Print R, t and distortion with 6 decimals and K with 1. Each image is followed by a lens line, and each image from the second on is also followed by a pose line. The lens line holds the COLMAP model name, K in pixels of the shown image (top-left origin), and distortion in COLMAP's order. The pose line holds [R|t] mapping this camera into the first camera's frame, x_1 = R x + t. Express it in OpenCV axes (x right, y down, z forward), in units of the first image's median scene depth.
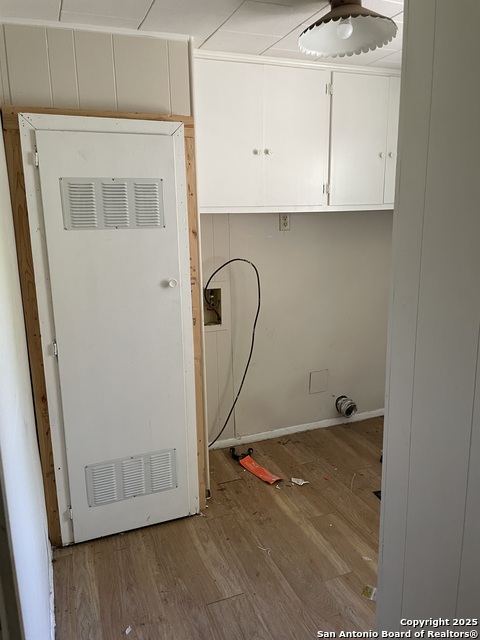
lens RADIAL K [[481.4, 0, 239.9], [0, 481.4, 318.9], [0, 0, 1]] dist [0.064771, -0.093056]
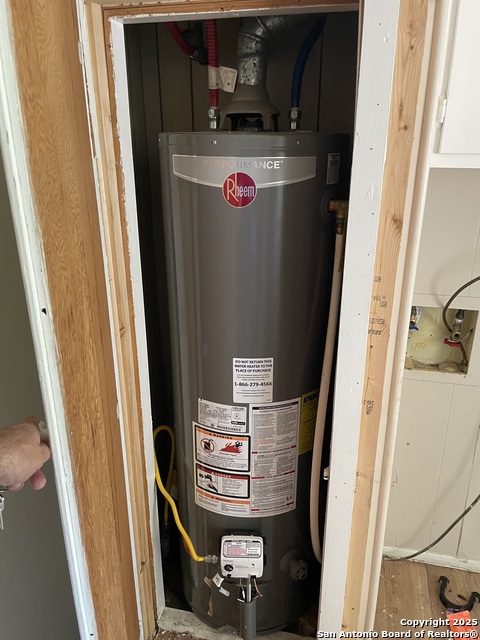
lens RADIAL K [[481.4, 0, 239.9], [0, 481.4, 320.3], [0, 0, 1]] dist [0.064771, -0.093056]
pose [[0.820812, 0.210813, -0.530872, 0.029872], [-0.131369, 0.974159, 0.183728, -0.116592], [0.555886, -0.081066, 0.827296, 0.425481]]
